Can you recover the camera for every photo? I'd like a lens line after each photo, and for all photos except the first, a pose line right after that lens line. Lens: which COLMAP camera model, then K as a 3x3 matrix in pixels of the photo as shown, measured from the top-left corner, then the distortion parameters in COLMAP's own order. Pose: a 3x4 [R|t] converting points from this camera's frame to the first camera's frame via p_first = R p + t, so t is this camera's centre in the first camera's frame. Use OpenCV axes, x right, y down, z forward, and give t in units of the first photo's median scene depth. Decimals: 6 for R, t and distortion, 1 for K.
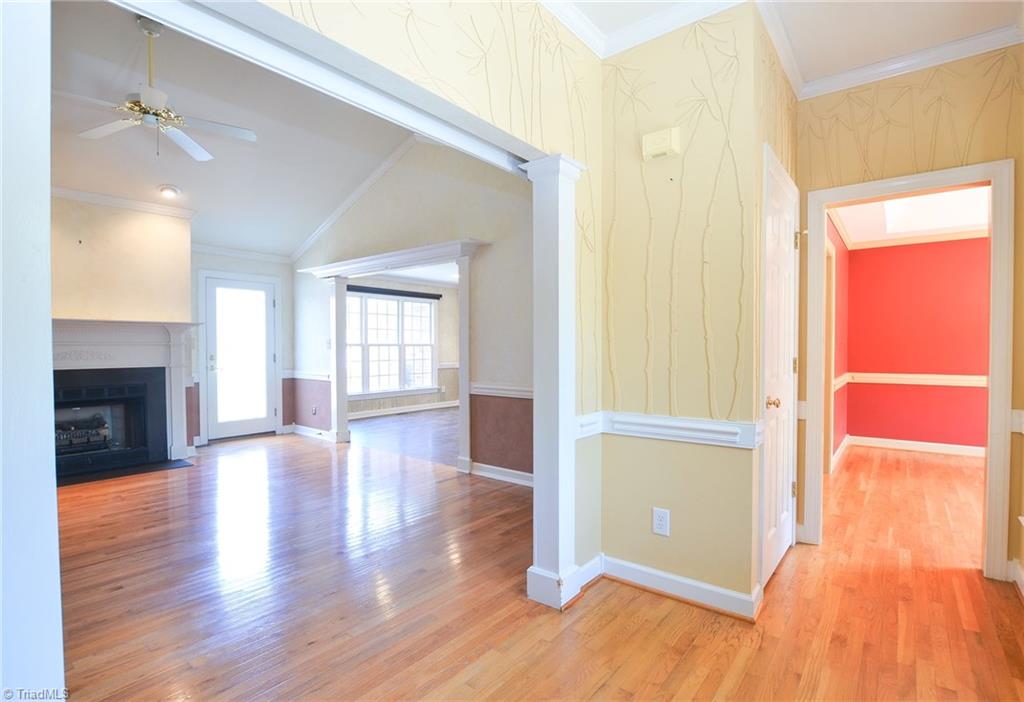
lens RADIAL K [[492.8, 0, 540.6], [0, 492.8, 355.9], [0, 0, 1]] dist [-0.017366, -0.000880]
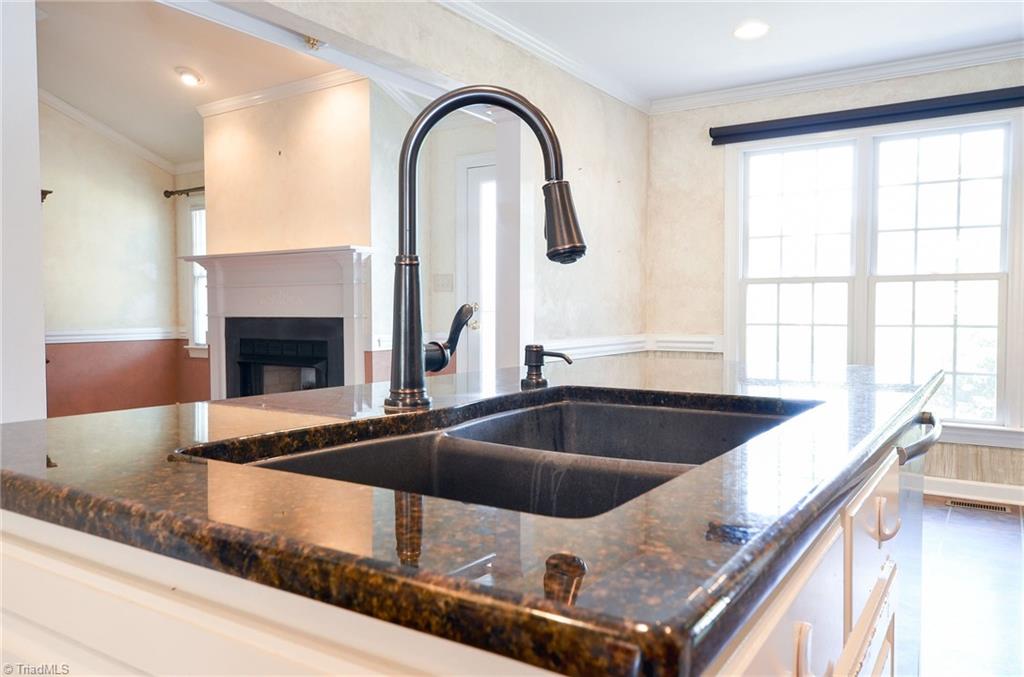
lens RADIAL K [[755.9, 0, 502.6], [0, 755.9, 332.3], [0, 0, 1]] dist [0.045340, 0.001071]
pose [[0.087387, 0.036886, -0.995491, 0.238770], [-0.019066, 0.999193, 0.035349, 0.000166], [0.995992, 0.015891, 0.088019, 0.898808]]
